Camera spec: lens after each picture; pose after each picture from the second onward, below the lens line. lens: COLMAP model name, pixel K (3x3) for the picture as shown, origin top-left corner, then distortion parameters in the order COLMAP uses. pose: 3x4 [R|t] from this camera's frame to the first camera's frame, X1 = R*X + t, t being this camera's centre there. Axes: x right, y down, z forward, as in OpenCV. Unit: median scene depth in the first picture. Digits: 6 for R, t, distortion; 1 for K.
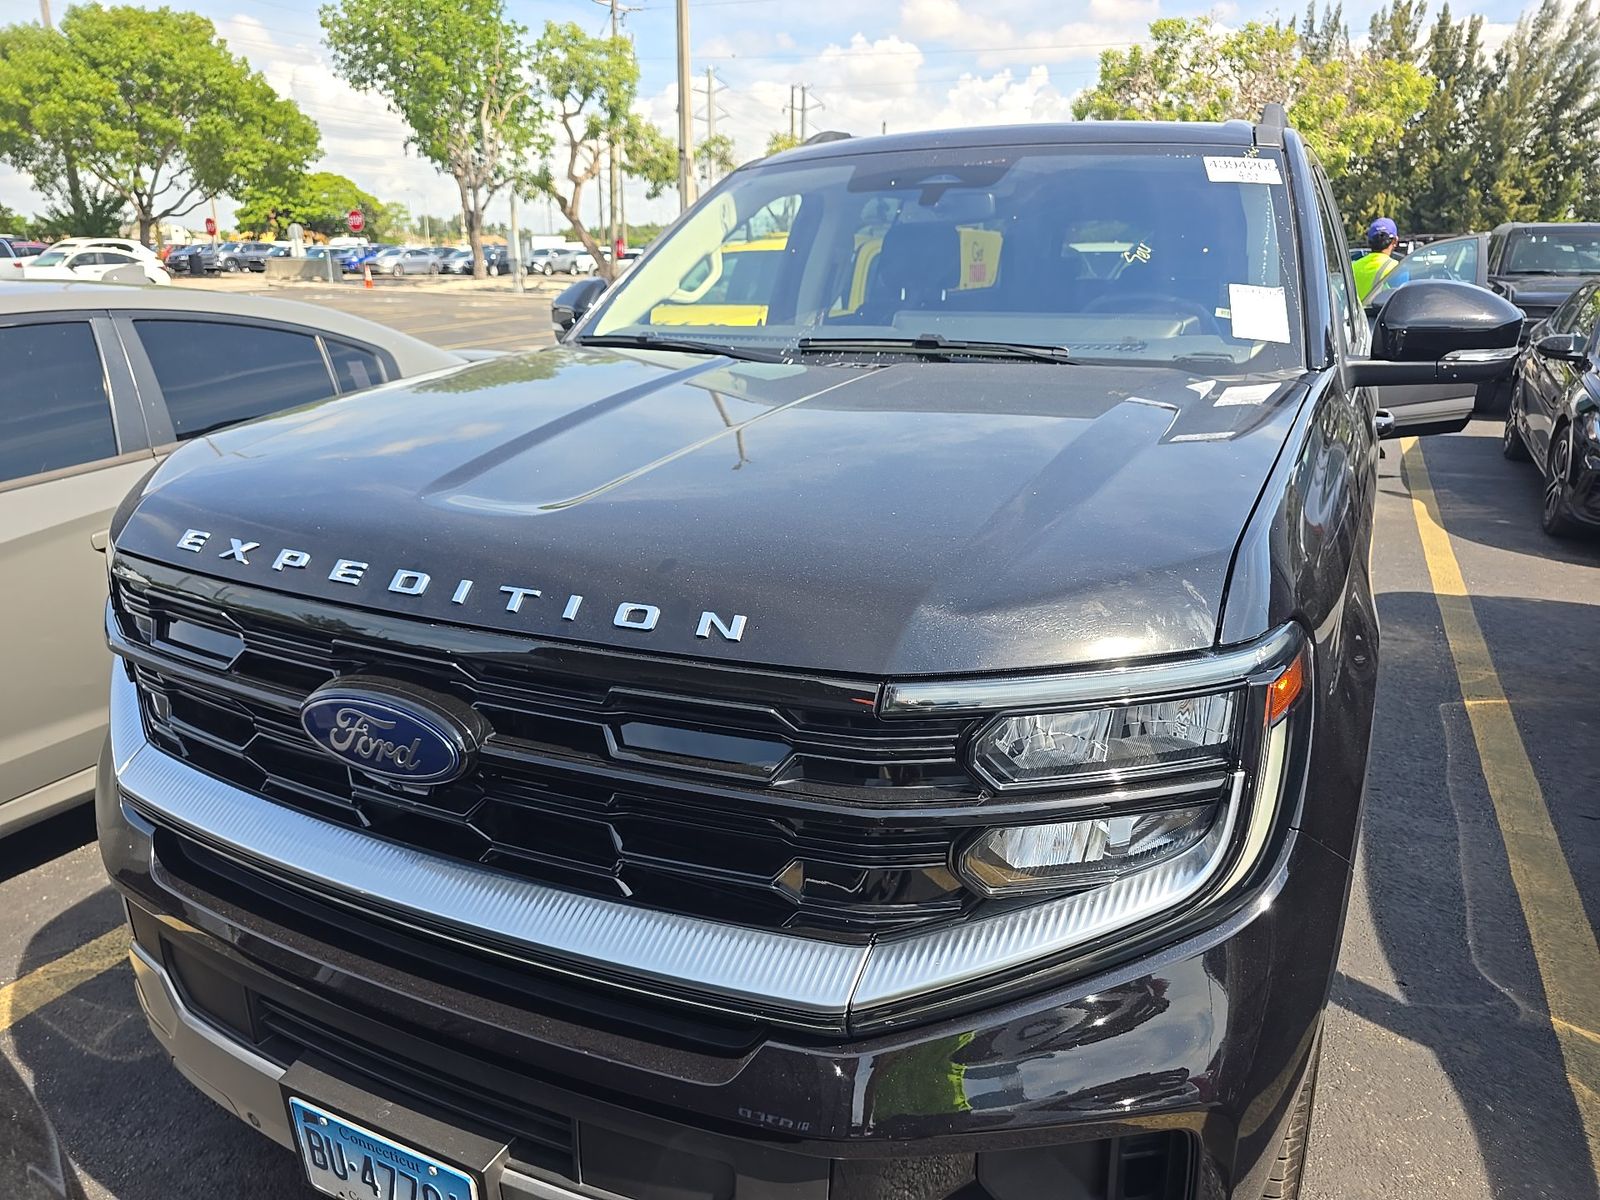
lens RADIAL K [[1096.6, 0, 794.6], [0, 1096.6, 598.8], [0, 0, 1]] dist [0.038301, -0.042108]
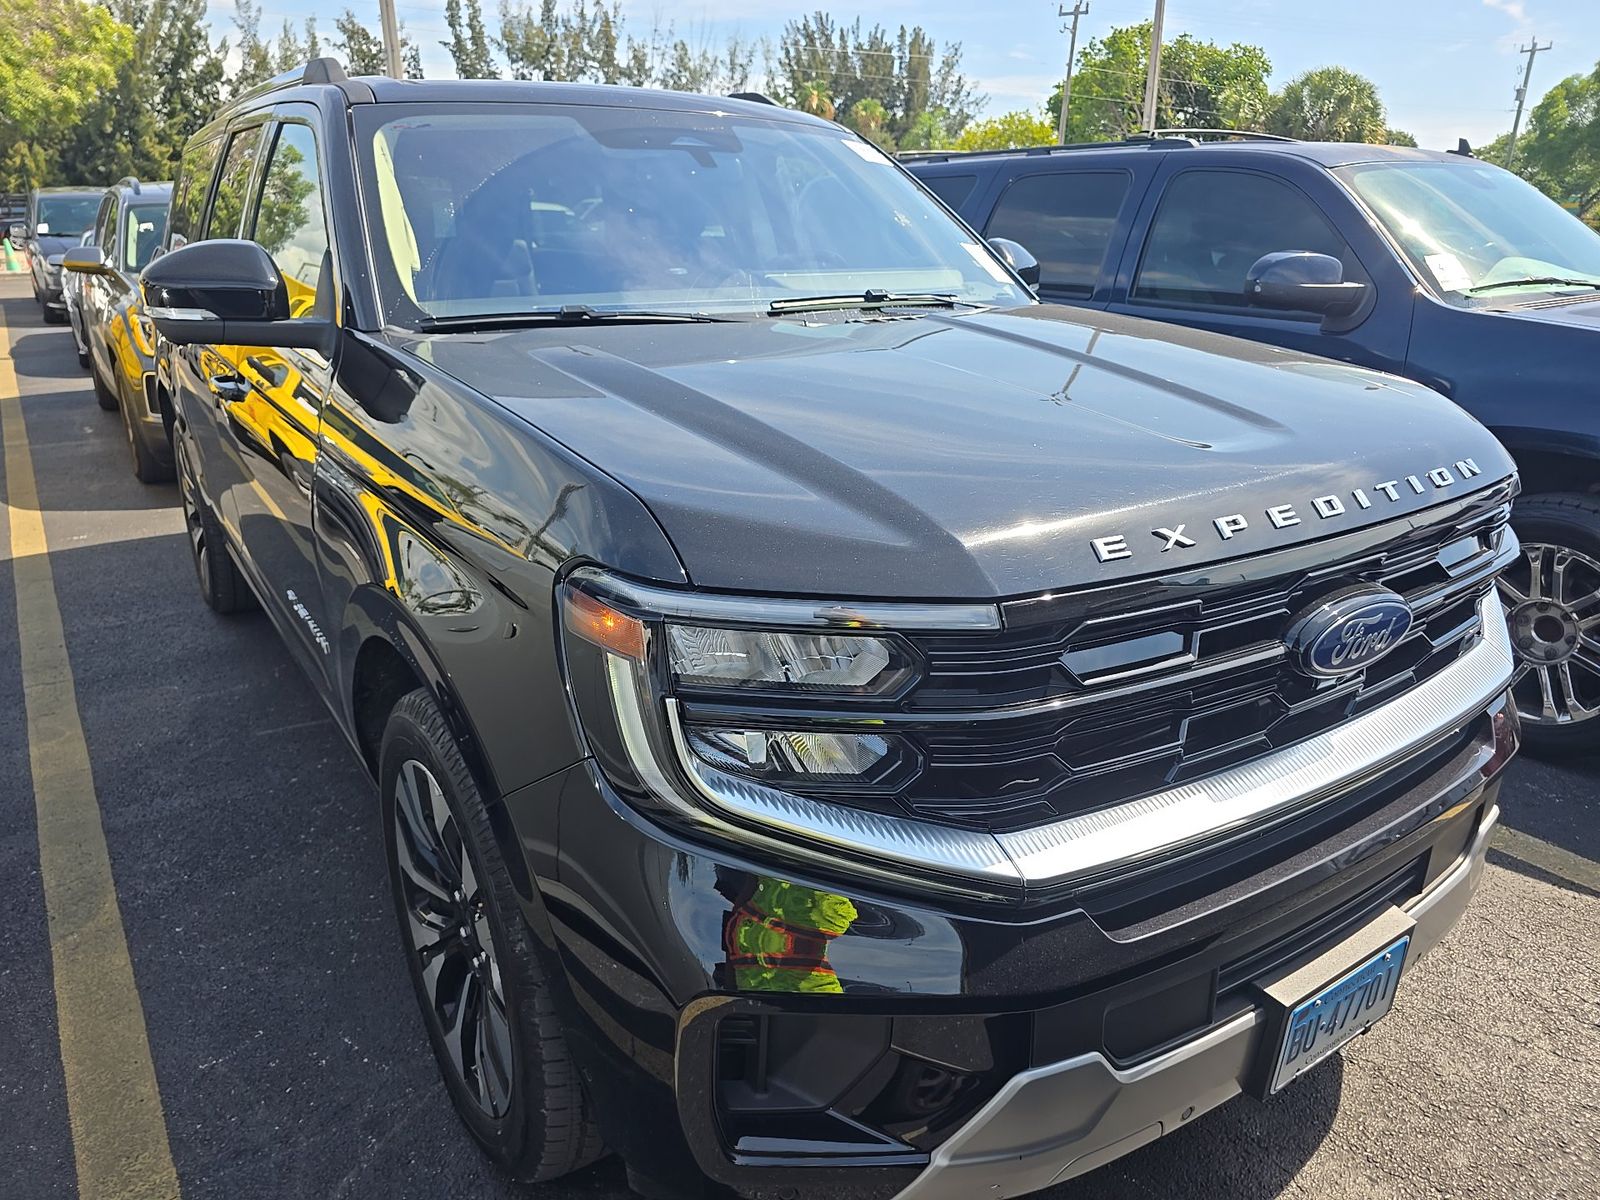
lens RADIAL K [[1096.6, 0, 800.7], [0, 1096.6, 597.2], [0, 0, 1]] dist [0.038301, -0.042108]
pose [[0.489397, -0.276780, 0.826973, -0.768300], [0.247501, 0.953386, 0.172620, -0.125037], [-0.836202, 0.120197, 0.535087, 0.408473]]
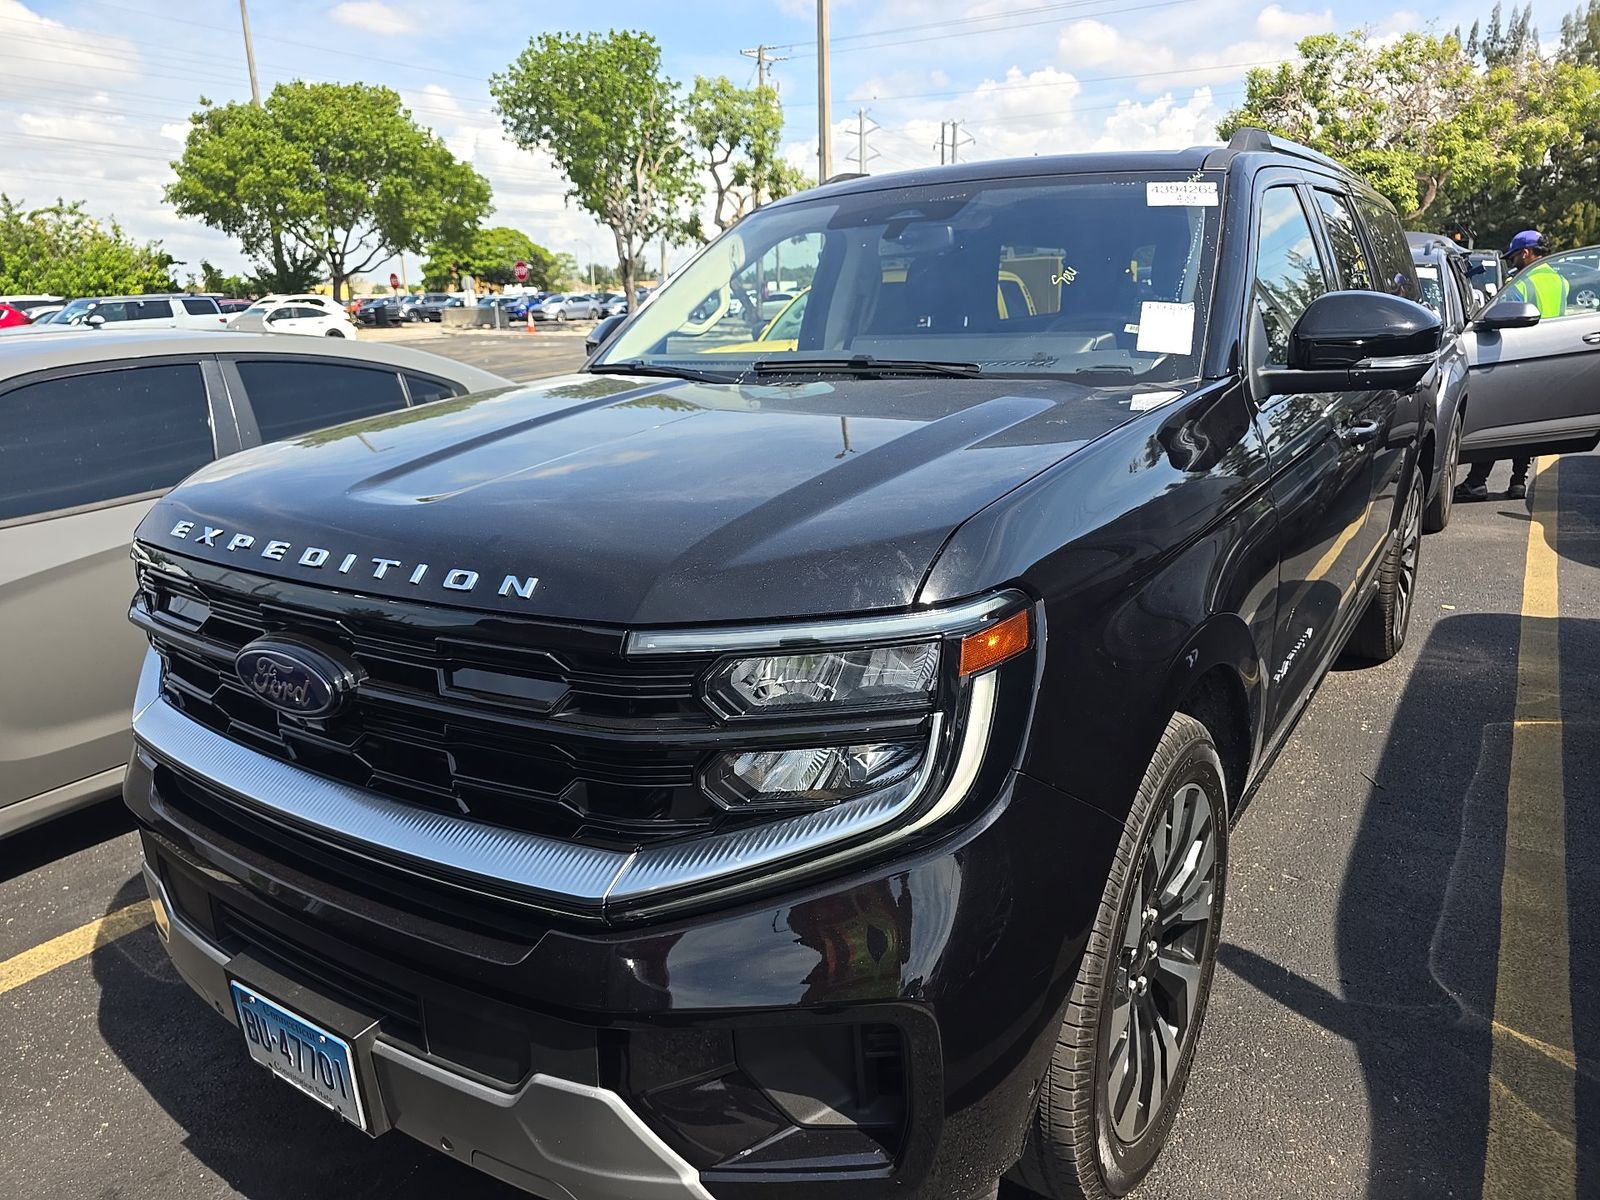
lens RADIAL K [[1096.6, 0, 790.1], [0, 1096.6, 590.3], [0, 0, 1]] dist [0.038301, -0.042108]
pose [[0.990125, 0.005057, -0.140098, 0.170355], [-0.010267, 0.999281, -0.036495, 0.029634], [0.139813, 0.037573, 0.989465, -0.074460]]
